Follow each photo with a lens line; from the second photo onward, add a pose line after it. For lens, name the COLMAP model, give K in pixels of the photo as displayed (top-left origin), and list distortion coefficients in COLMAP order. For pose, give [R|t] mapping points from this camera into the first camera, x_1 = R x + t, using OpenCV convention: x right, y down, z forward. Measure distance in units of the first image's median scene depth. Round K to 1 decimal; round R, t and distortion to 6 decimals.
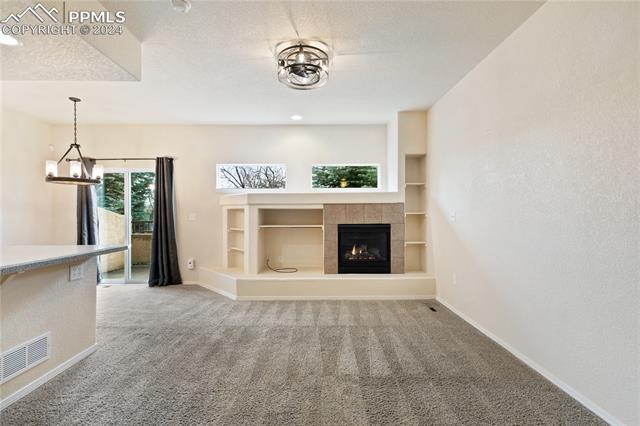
lens RADIAL K [[289.2, 0, 314.4], [0, 289.2, 214.2], [0, 0, 1]] dist [0.005130, 0.000018]
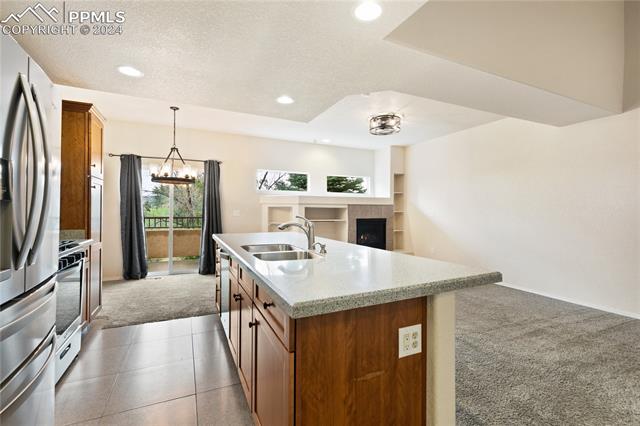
lens RADIAL K [[289.3, 0, 320.0], [0, 289.3, 209.5], [0, 0, 1]] dist [0.014507, -0.000175]
pose [[0.905813, 0.011262, 0.423528, -0.697084], [-0.008295, 0.999926, -0.008848, 0.002900], [-0.423596, 0.004502, 0.905840, -0.233797]]
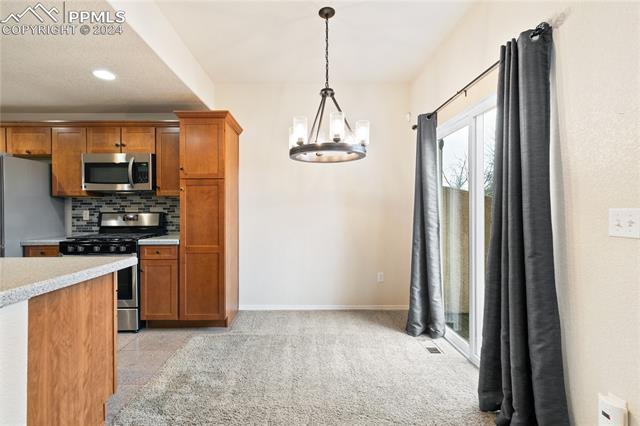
lens RADIAL K [[294.1, 0, 303.0], [0, 294.1, 210.9], [0, 0, 1]] dist [0.003002, -0.000072]
pose [[-0.001329, 0.003048, -0.999994, -0.206448], [0.001945, 0.999993, 0.003045, -0.000599], [0.999997, -0.001941, -0.001335, 0.843046]]
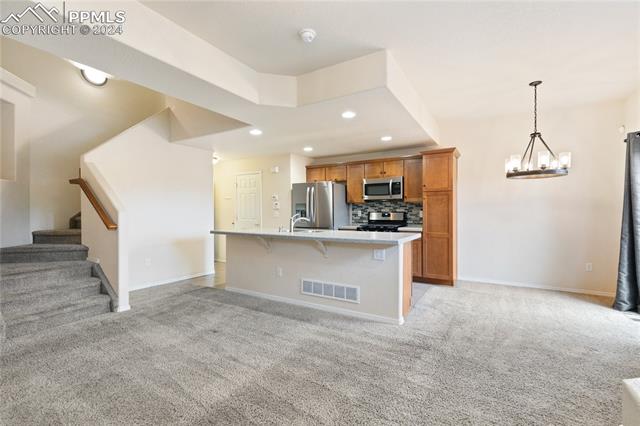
lens RADIAL K [[284.4, 0, 320.5], [0, 284.4, 210.9], [0, 0, 1]] dist [0.002925, 0.000097]
pose [[-0.517812, 0.002297, -0.855491, 0.243798], [0.001078, 0.999997, 0.002032, -0.002656], [0.855493, 0.000130, -0.517814, 0.786045]]
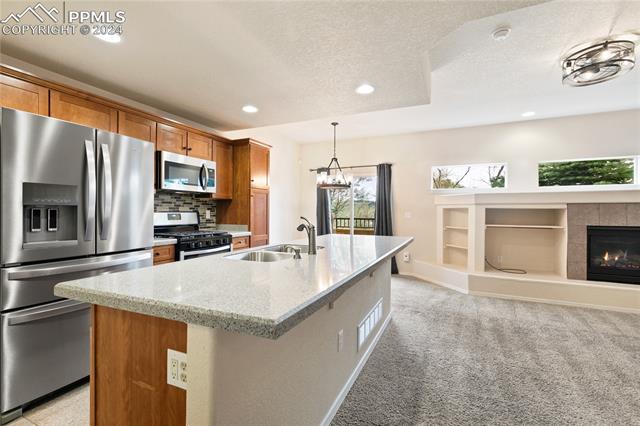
lens RADIAL K [[286.2, 0, 320.0], [0, 286.2, 213.0], [0, 0, 1]] dist [0.004514, -0.000420]
pose [[0.906572, 0.011426, -0.421897, -0.299197], [-0.011653, 0.999930, 0.002039, 0.002718], [0.421891, 0.003068, 0.906641, -0.170861]]
